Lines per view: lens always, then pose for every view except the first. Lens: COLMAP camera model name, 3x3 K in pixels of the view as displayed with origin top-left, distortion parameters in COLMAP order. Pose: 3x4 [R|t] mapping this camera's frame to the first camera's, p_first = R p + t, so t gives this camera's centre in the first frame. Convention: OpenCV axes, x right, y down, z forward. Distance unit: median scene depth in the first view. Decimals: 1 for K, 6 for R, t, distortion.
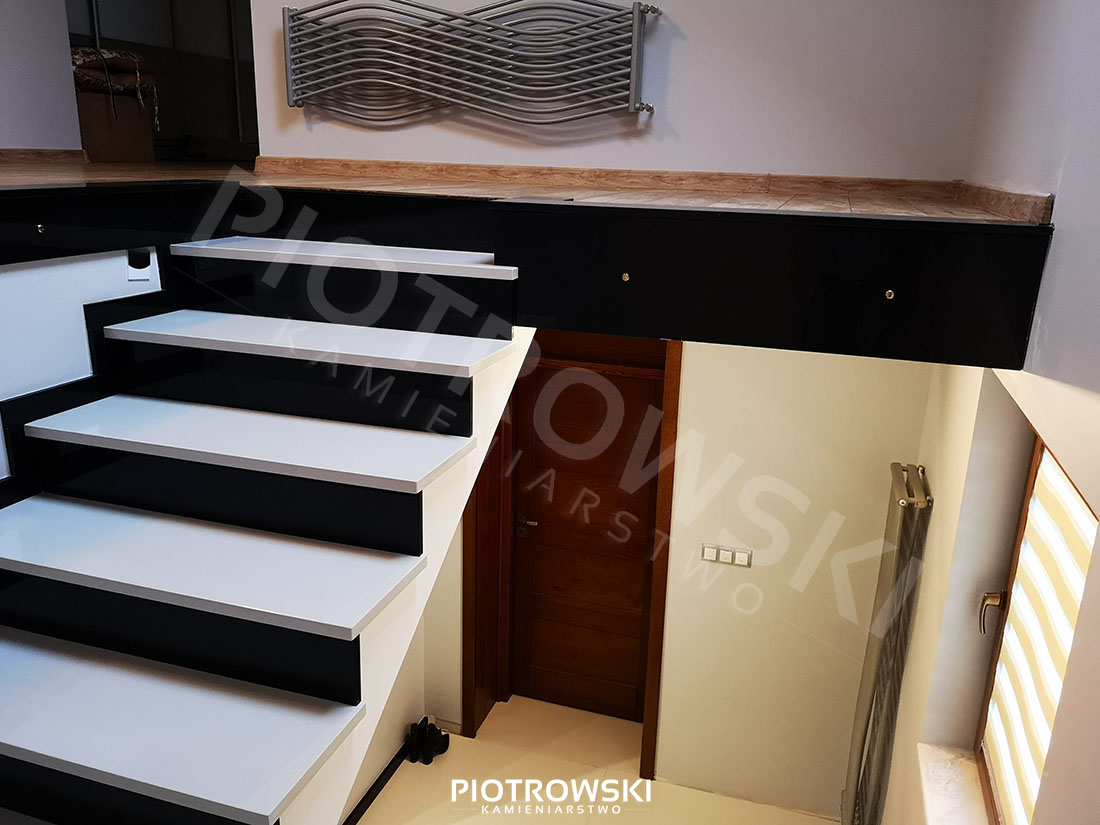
lens RADIAL K [[878.8, 0, 550.0], [0, 878.8, 412.5], [0, 0, 1]] dist [0.014958, -0.029912]
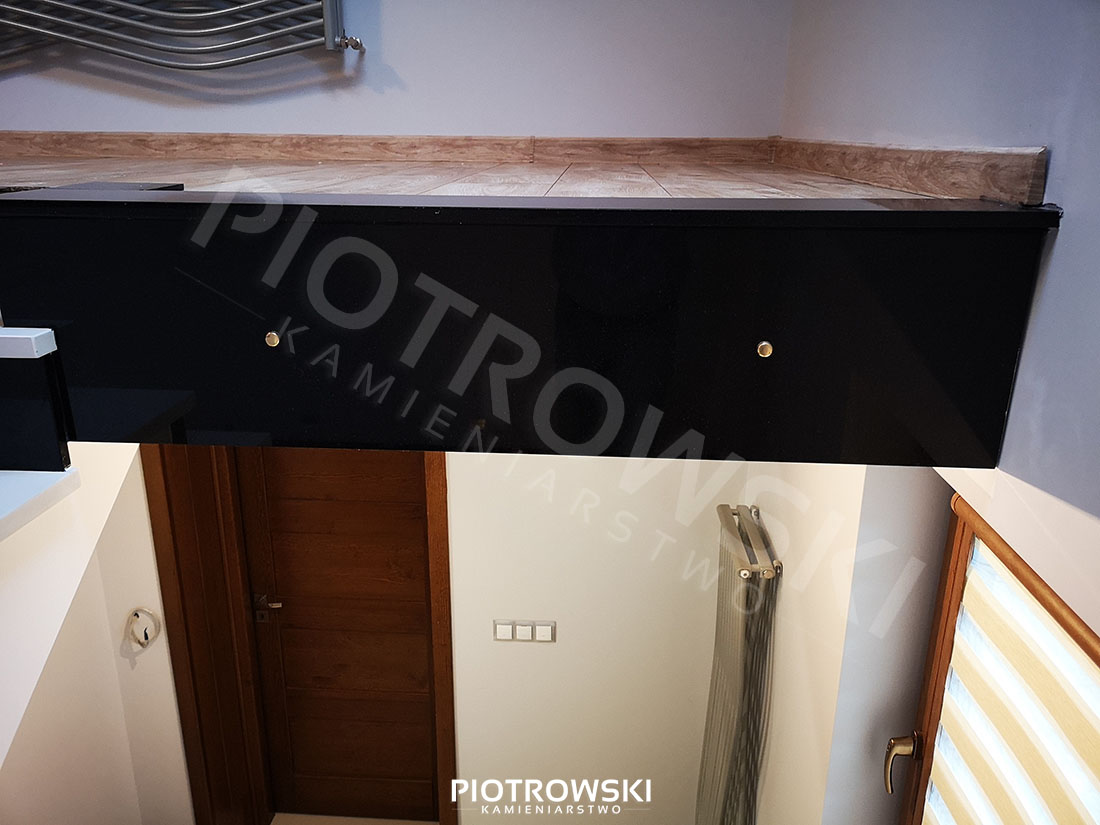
lens RADIAL K [[872.0, 0, 550.0], [0, 872.0, 412.5], [0, 0, 1]] dist [0.082410, -0.106048]
pose [[0.968629, -0.098195, 0.228290, 0.076678], [0.090989, 0.994970, 0.041907, -0.073801], [-0.231256, -0.019820, 0.972691, 0.289866]]
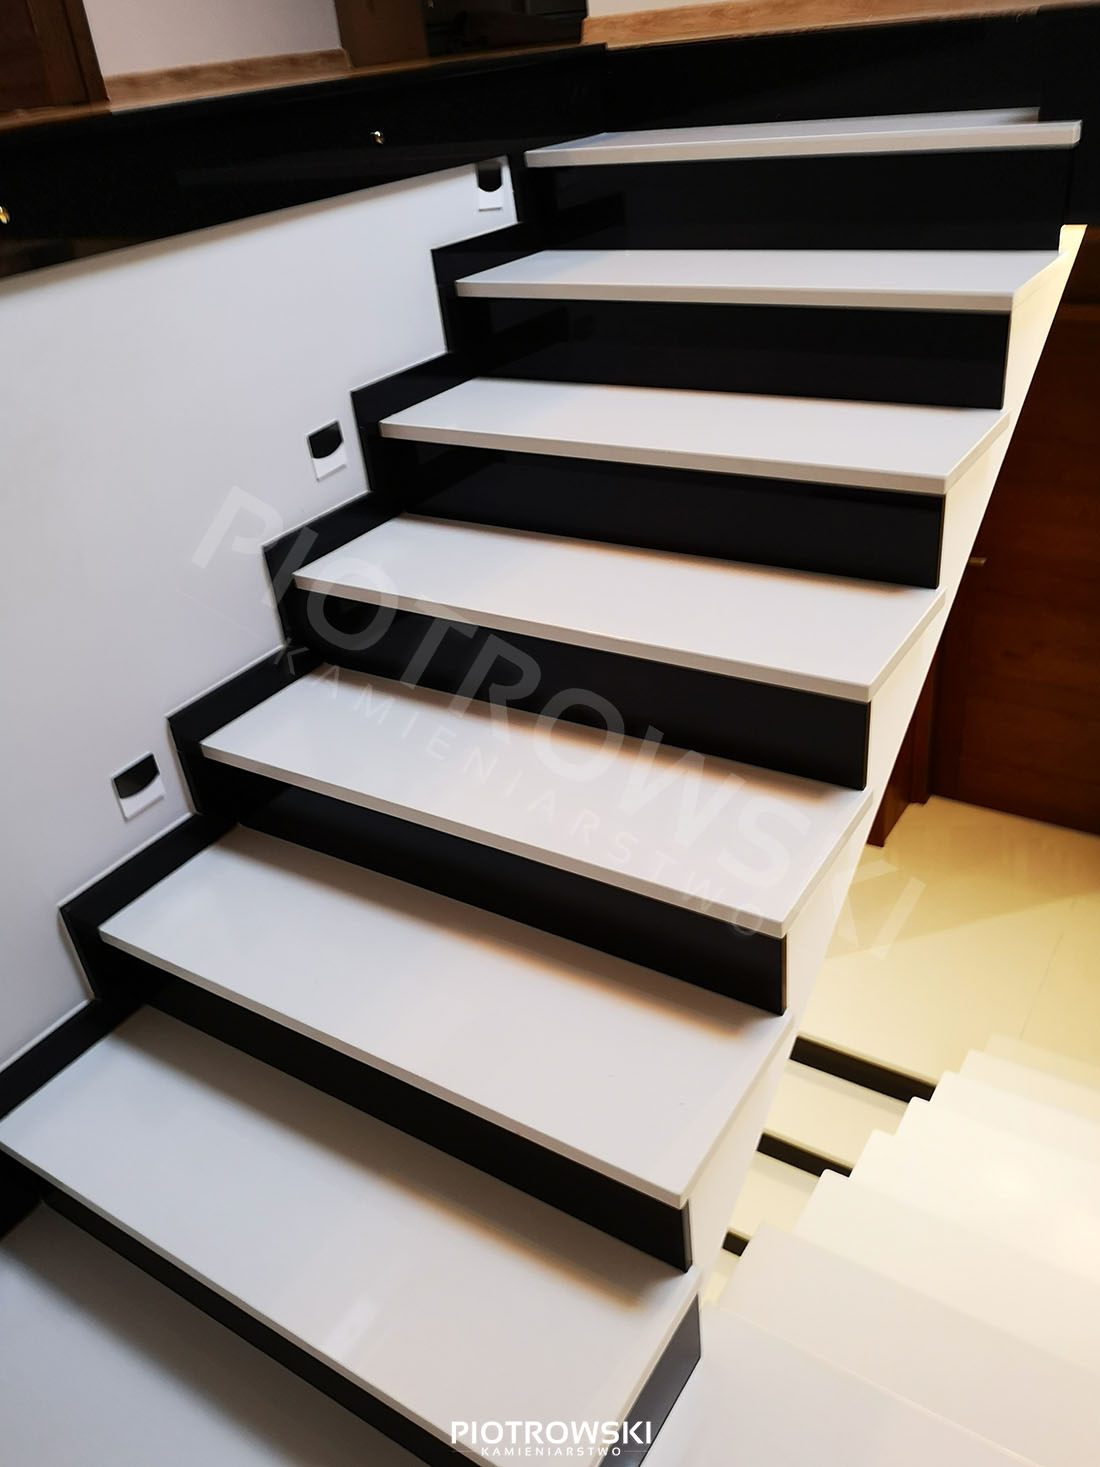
lens RADIAL K [[1171.9, 0, 550.0], [0, 1171.9, 733.5], [0, 0, 1]] dist [0.014958, -0.029912]
pose [[0.957512, 0.027467, -0.287081, -0.094152], [0.046358, 0.967850, 0.247219, 0.017987], [0.284642, -0.250023, 0.925455, 0.023114]]
